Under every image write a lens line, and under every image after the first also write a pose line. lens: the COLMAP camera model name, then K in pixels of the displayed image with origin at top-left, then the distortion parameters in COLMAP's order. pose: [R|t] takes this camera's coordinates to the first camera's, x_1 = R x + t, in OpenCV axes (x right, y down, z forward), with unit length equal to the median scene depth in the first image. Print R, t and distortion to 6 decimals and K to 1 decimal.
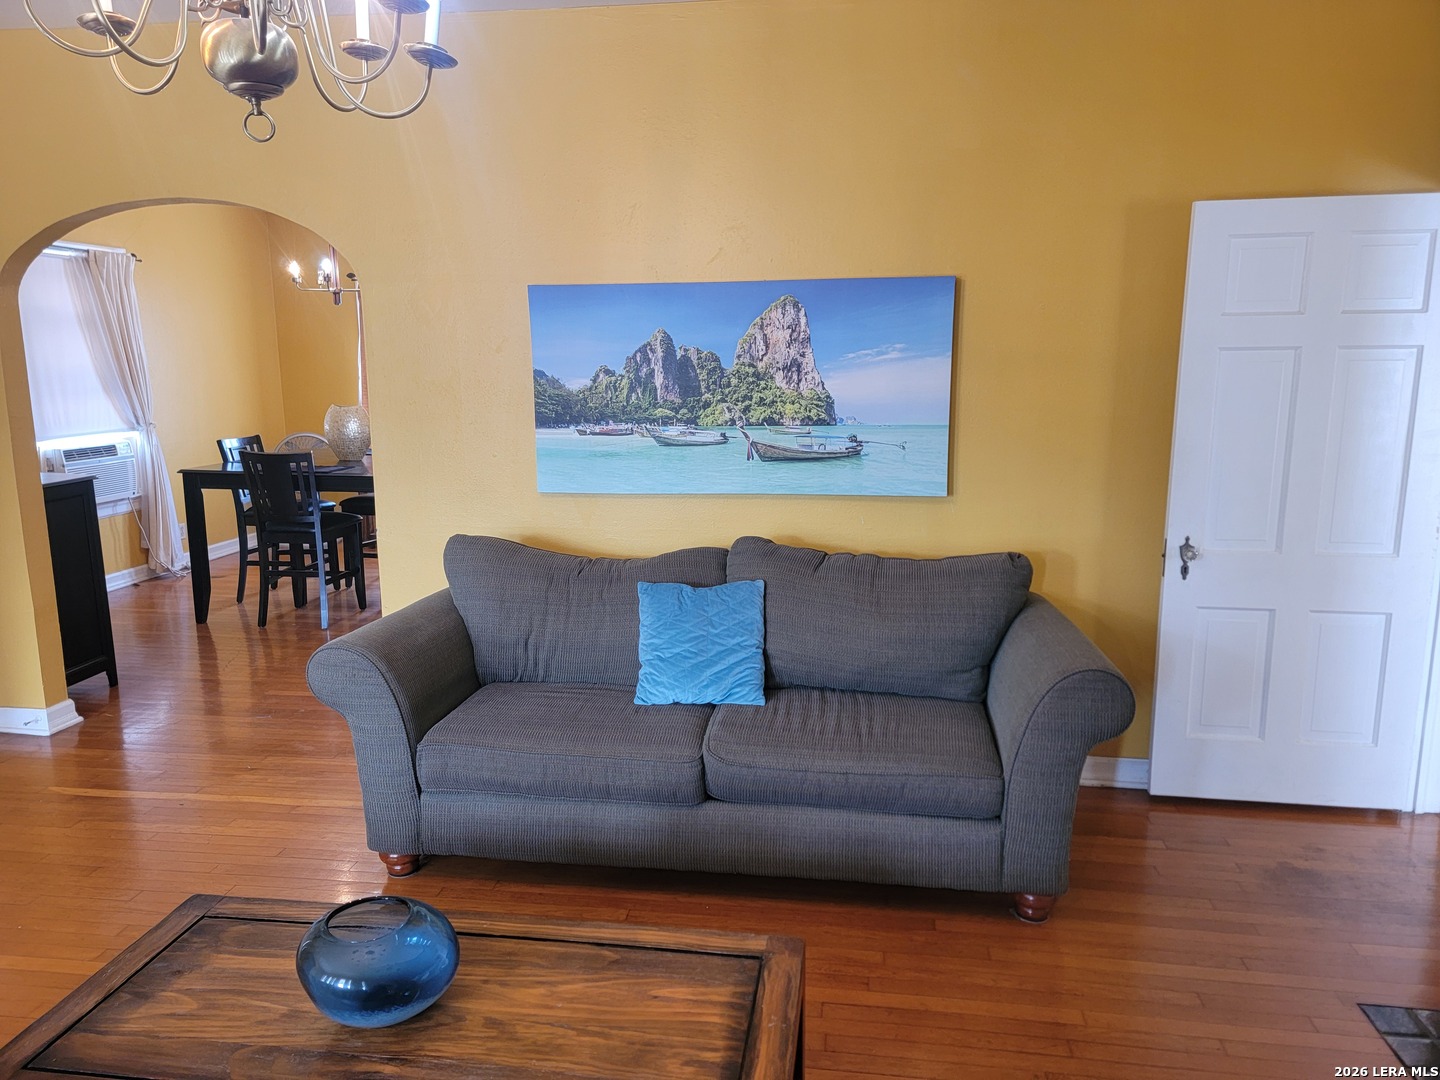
lens RADIAL K [[978.4, 0, 724.9], [0, 978.4, 533.7], [0, 0, 1]] dist [0.038388, -0.007850]
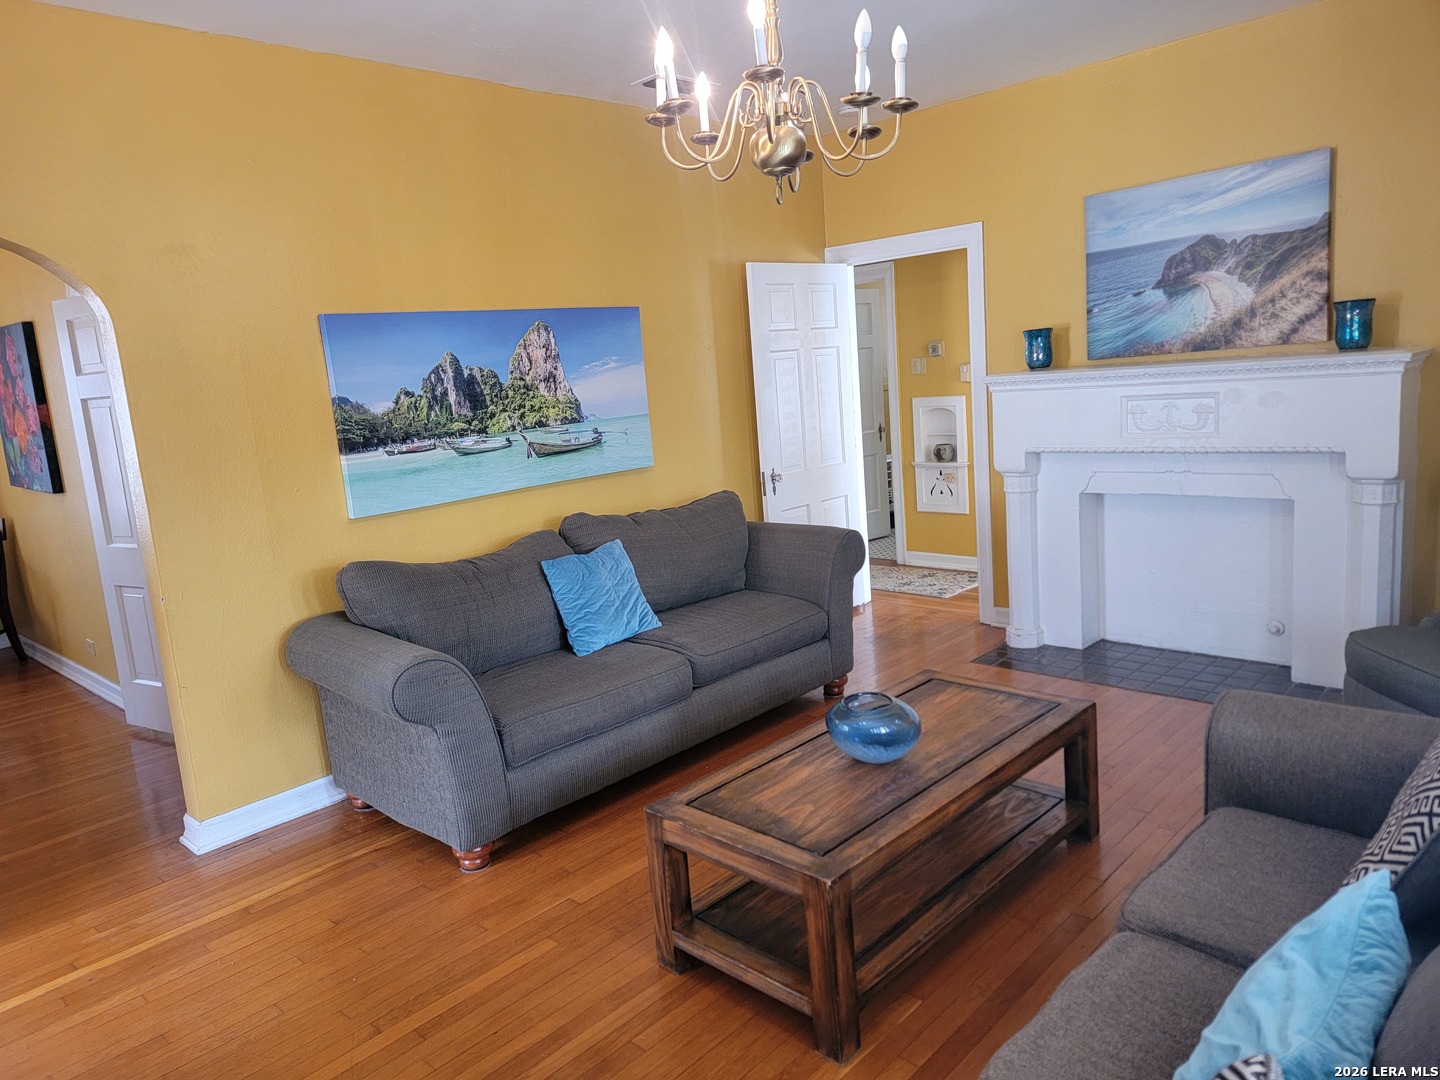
lens RADIAL K [[978.4, 0, 727.3], [0, 978.4, 540.8], [0, 0, 1]] dist [0.038388, -0.007850]
pose [[0.584806, -0.185093, 0.789774, -0.801956], [0.214890, 0.974184, 0.069192, -0.007759], [-0.782192, 0.129250, 0.609483, 0.094172]]
